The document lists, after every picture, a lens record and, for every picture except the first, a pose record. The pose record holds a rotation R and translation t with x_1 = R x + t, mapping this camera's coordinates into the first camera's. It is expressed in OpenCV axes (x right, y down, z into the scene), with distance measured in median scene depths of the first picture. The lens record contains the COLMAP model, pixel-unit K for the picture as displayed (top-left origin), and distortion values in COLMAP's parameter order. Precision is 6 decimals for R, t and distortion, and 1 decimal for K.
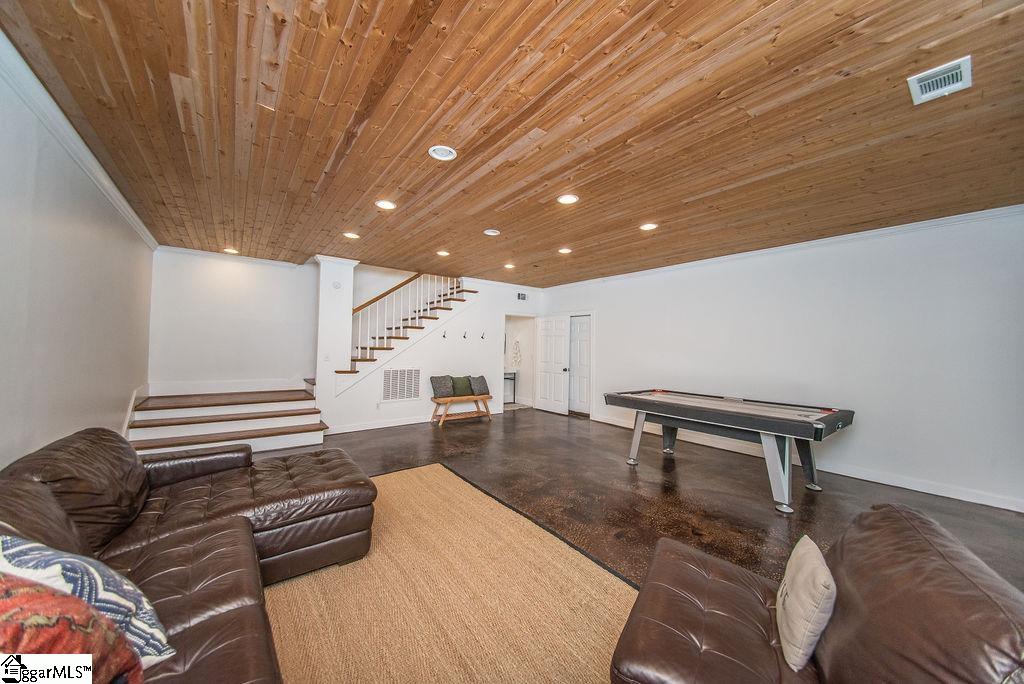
lens RADIAL K [[387.0, 0, 511.1], [0, 387.0, 342.5], [0, 0, 1]] dist [0.026664, -0.000594]
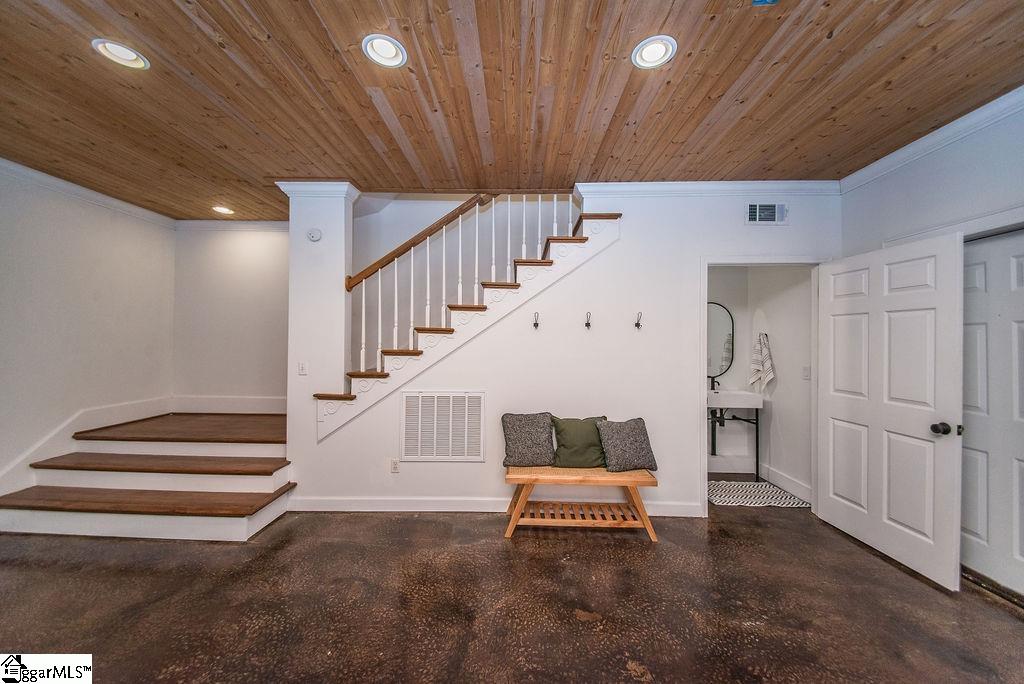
lens RADIAL K [[387.0, 0, 515.6], [0, 387.0, 342.2], [0, 0, 1]] dist [0.026664, -0.000594]
pose [[0.780979, -0.005252, -0.624535, 0.084964], [0.013521, 0.999872, 0.008500, -0.000364], [0.624410, -0.015083, 0.780951, 0.619627]]
